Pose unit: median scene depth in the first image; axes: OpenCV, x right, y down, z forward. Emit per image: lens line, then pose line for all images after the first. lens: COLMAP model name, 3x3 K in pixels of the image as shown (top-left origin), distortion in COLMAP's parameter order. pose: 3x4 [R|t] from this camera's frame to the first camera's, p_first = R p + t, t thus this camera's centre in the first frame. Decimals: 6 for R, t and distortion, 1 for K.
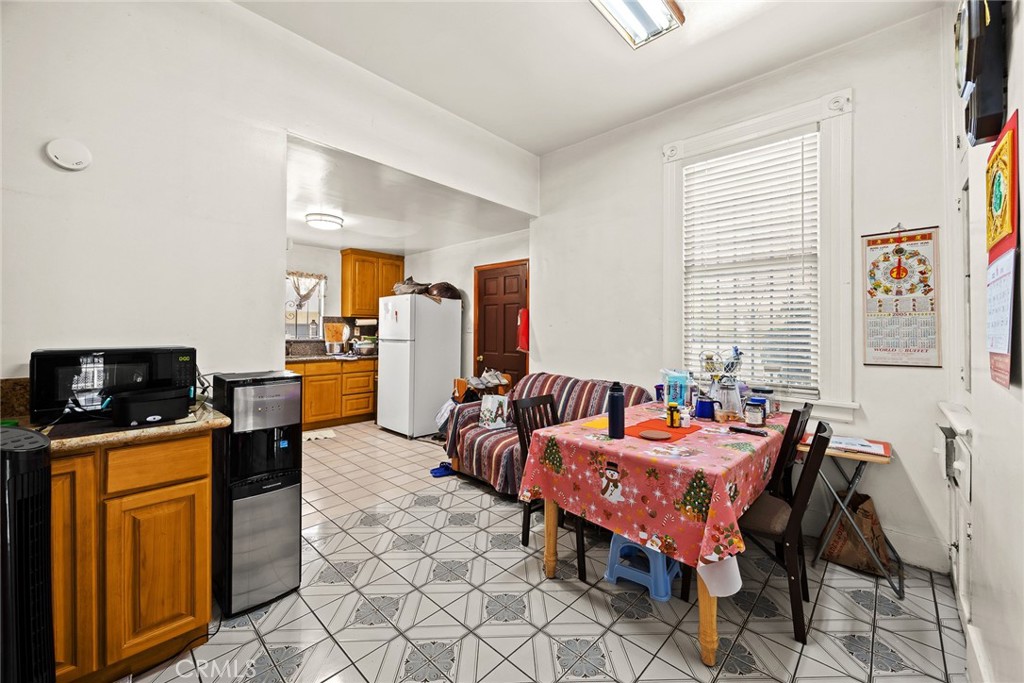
lens RADIAL K [[396.6, 0, 512.4], [0, 396.6, 333.8], [0, 0, 1]] dist [-0.000090, -0.000036]
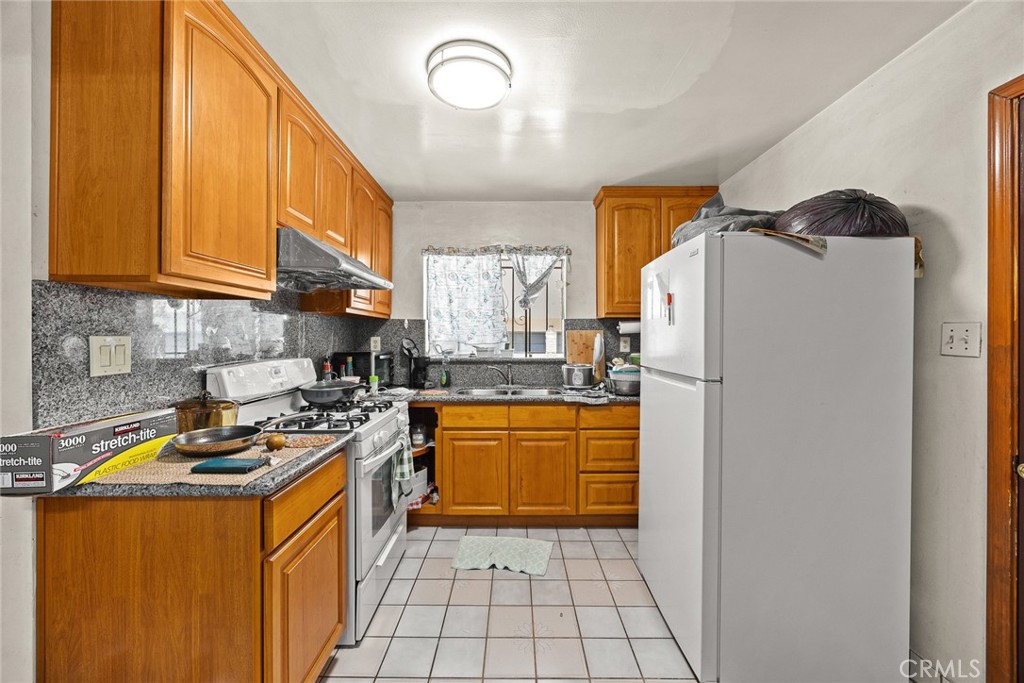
lens RADIAL K [[396.6, 0, 512.4], [0, 396.6, 333.8], [0, 0, 1]] dist [-0.000090, -0.000036]
pose [[0.687057, -0.011398, -0.726514, -0.113485], [-0.003269, 0.999818, -0.018778, -0.011244], [0.726596, 0.015277, 0.686895, 0.567826]]
